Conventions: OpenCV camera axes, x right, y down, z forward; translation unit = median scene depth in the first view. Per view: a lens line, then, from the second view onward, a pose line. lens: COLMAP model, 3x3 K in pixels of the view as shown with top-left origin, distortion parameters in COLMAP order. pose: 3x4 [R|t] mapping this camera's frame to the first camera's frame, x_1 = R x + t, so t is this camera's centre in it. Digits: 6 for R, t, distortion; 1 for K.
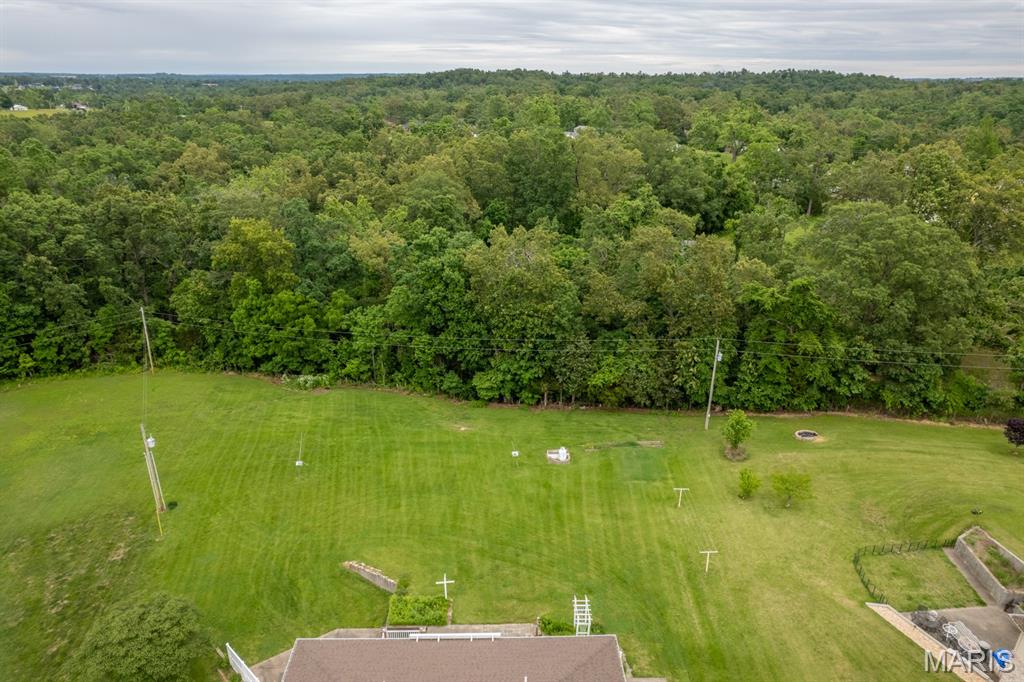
lens RADIAL K [[656.9, 0, 518.9], [0, 656.9, 345.2], [0, 0, 1]] dist [-0.071673, 0.062652]
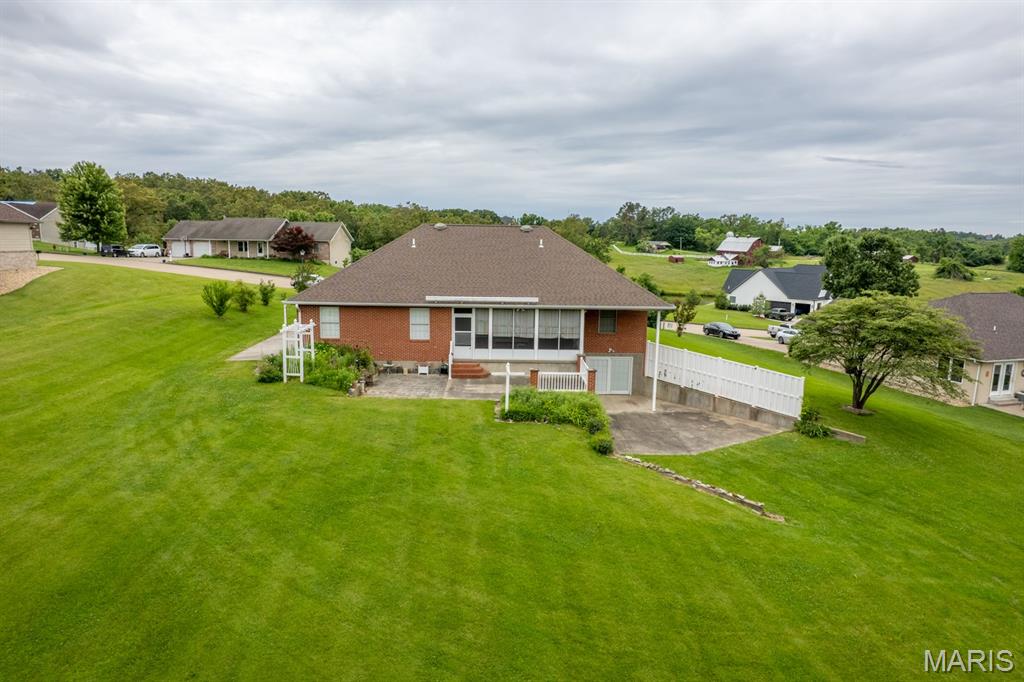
lens RADIAL K [[656.9, 0, 507.3], [0, 656.9, 334.1], [0, 0, 1]] dist [-0.071673, 0.062652]
pose [[-0.999453, -0.031493, 0.010052, -0.069508], [-0.021625, 0.852815, 0.521766, 0.028697], [-0.025004, 0.521263, -0.853029, 0.860841]]
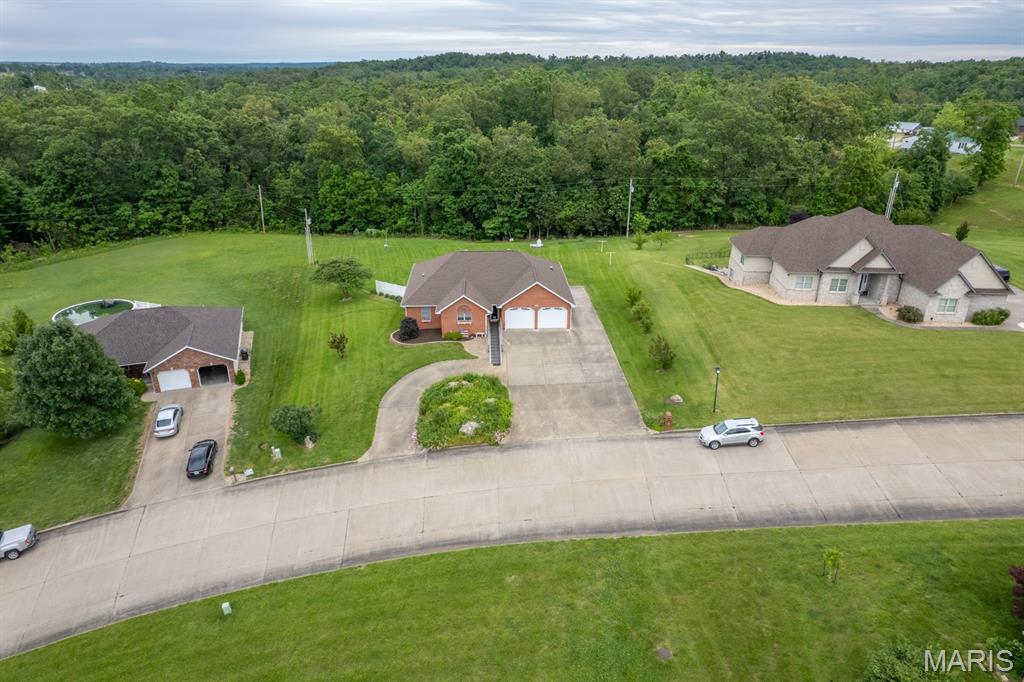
lens RADIAL K [[656.9, 0, 518.1], [0, 656.9, 345.8], [0, 0, 1]] dist [-0.071673, 0.062652]
pose [[0.999853, -0.010341, 0.013641, -0.012167], [0.010110, 0.999806, 0.016893, 0.346809], [-0.013813, -0.016753, 0.999764, -0.608791]]
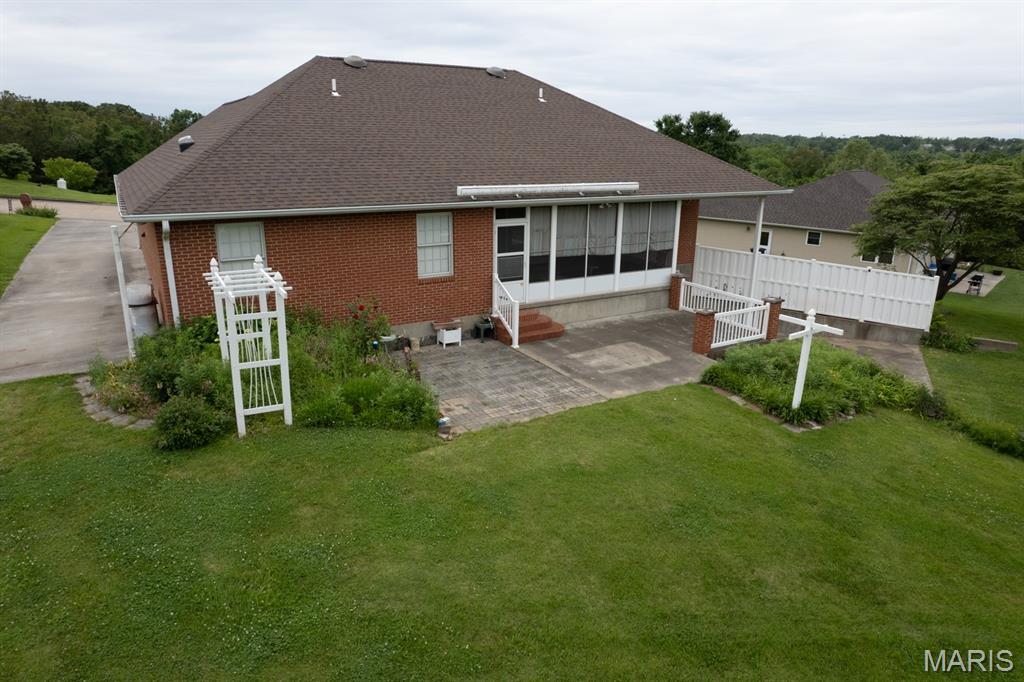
lens RADIAL K [[656.9, 0, 509.0], [0, 656.9, 336.2], [0, 0, 1]] dist [-0.071673, 0.062652]
pose [[-0.876062, 0.113881, -0.468558, 0.070151], [-0.208915, 0.786136, 0.581674, 0.140638], [0.434592, 0.607471, -0.664912, 0.665849]]
